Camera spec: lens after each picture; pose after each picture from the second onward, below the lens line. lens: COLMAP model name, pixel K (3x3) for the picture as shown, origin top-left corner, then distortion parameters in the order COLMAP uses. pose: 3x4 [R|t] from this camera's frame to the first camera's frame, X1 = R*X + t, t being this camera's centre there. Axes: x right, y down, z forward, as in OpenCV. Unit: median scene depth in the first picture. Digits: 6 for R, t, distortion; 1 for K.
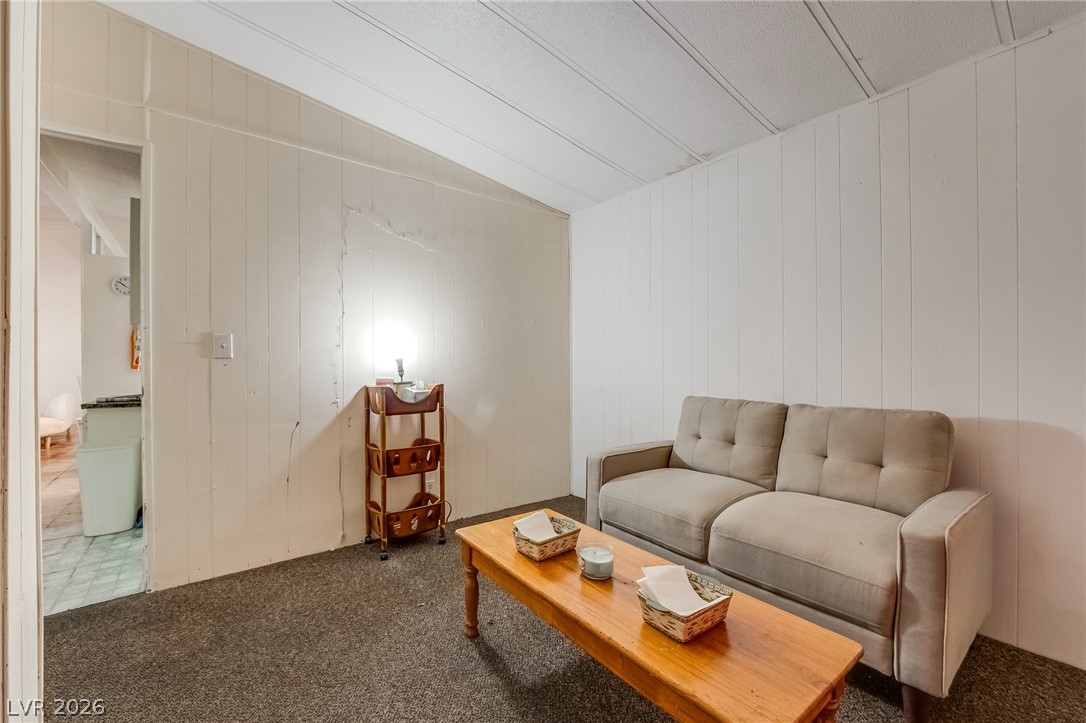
lens RADIAL K [[445.8, 0, 543.0], [0, 445.8, 361.5], [0, 0, 1]] dist [-0.000140, 0.000095]
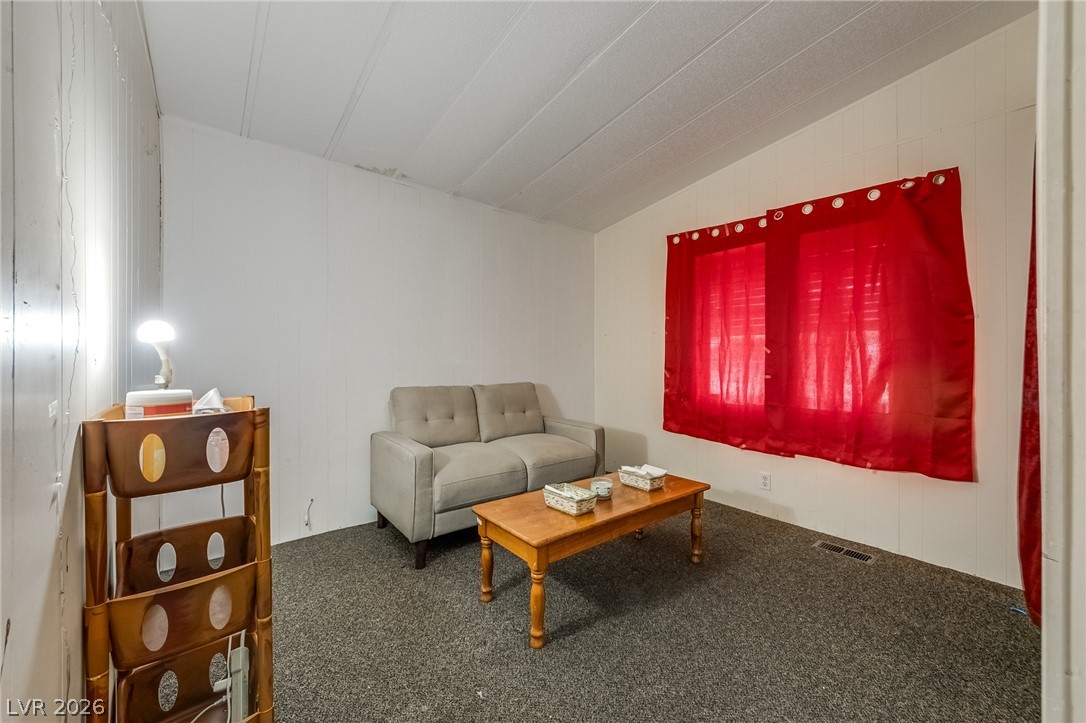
lens RADIAL K [[410.0, 0, 525.0], [0, 410.0, 360.2], [0, 0, 1]] dist [0.001578, 0.000097]
pose [[-0.005261, 0.002453, 0.999983, -0.914564], [-0.006216, 0.999978, -0.002486, 0.012990], [-0.999967, -0.006229, -0.005246, 0.920282]]
